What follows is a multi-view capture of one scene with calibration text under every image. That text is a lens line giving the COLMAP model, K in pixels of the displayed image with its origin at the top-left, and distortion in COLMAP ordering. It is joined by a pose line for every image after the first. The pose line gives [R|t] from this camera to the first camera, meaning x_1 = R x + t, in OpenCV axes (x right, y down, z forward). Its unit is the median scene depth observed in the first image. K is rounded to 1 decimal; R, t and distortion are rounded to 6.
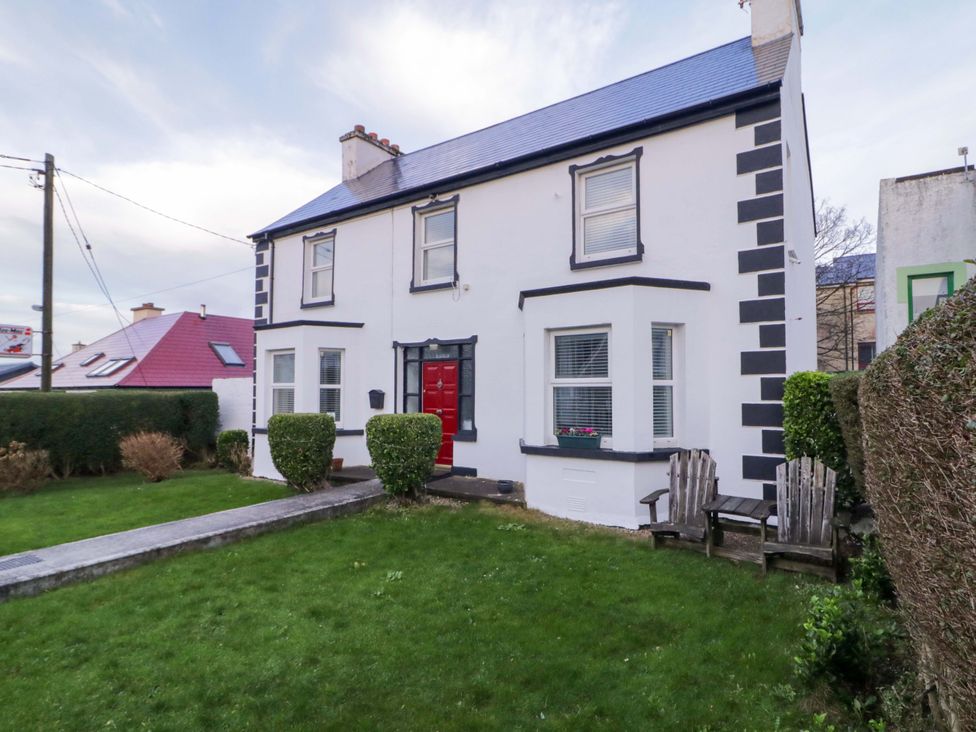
lens RADIAL K [[505.4, 0, 492.9], [0, 505.4, 363.3], [0, 0, 1]] dist [0.003596, -0.000161]
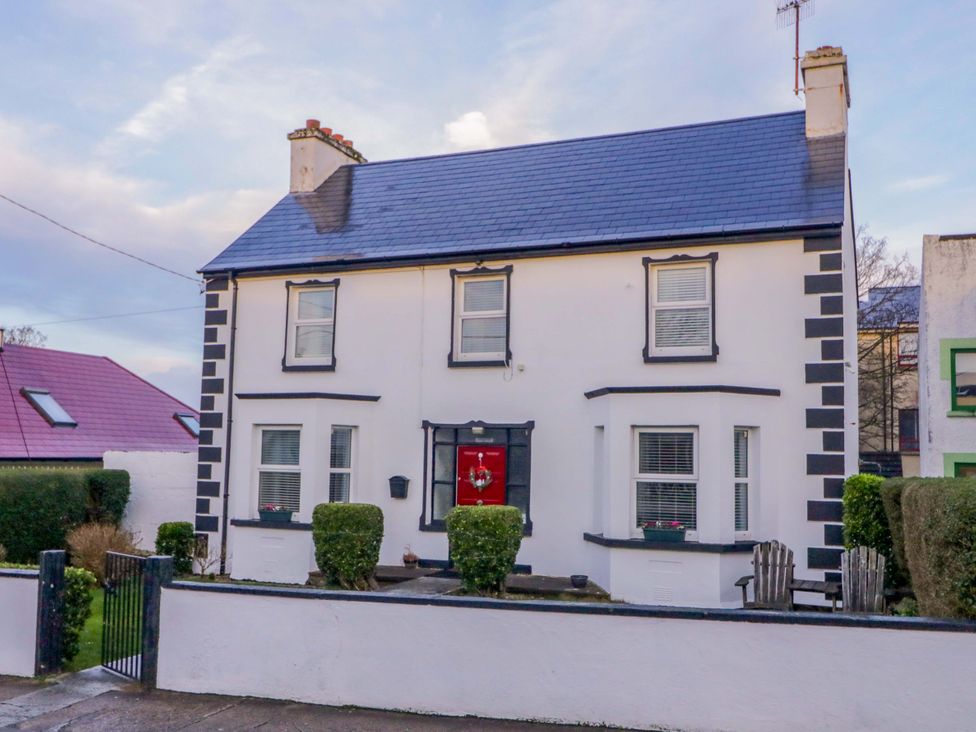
lens RADIAL K [[880.4, 0, 486.5], [0, 880.4, 367.6], [0, 0, 1]] dist [-0.004713, 0.013055]
pose [[0.981832, 0.040039, 0.185478, -0.448003], [-0.030959, 0.998188, -0.051596, -0.071126], [-0.187207, 0.044917, 0.981293, -0.612449]]
